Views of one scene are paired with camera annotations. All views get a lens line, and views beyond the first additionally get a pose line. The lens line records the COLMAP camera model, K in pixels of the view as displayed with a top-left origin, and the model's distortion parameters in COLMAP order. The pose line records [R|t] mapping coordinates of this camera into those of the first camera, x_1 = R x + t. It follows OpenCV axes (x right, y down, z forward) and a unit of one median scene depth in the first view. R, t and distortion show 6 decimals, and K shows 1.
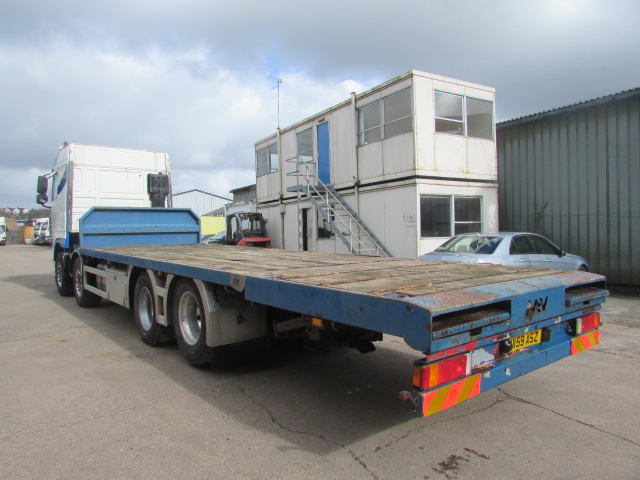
lens RADIAL K [[456.8, 0, 311.1], [0, 456.8, 241.5], [0, 0, 1]] dist [-0.048641, 0.039314]
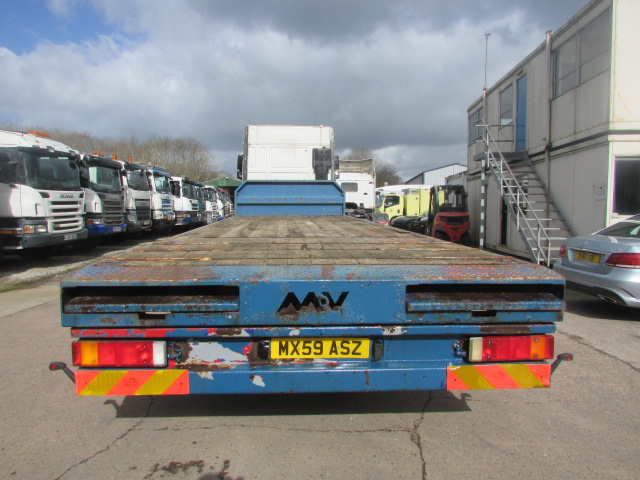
lens RADIAL K [[456.8, 0, 311.1], [0, 456.8, 241.5], [0, 0, 1]] dist [-0.048641, 0.039314]
pose [[0.818272, 0.057838, -0.571914, 0.255918], [-0.026906, 0.997688, 0.062402, 0.001085], [0.574201, -0.035674, 0.817937, 0.119083]]
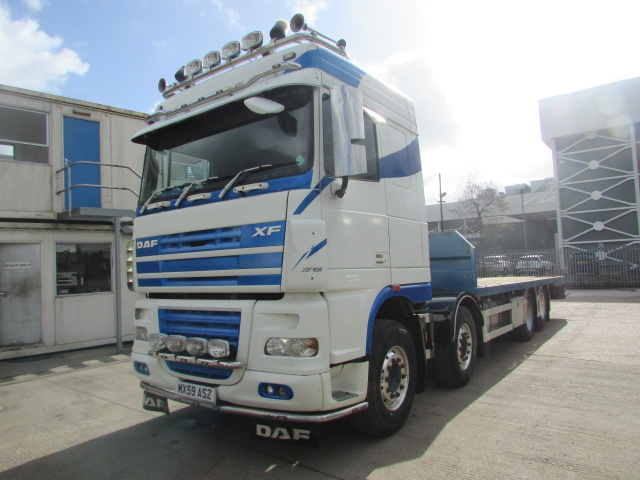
lens RADIAL K [[456.8, 0, 311.1], [0, 456.8, 241.5], [0, 0, 1]] dist [-0.048641, 0.039314]
pose [[-0.267303, 0.095026, 0.958916, -0.858795], [0.058722, 0.994883, -0.082221, -0.011854], [-0.961822, 0.034332, -0.271515, 1.107124]]
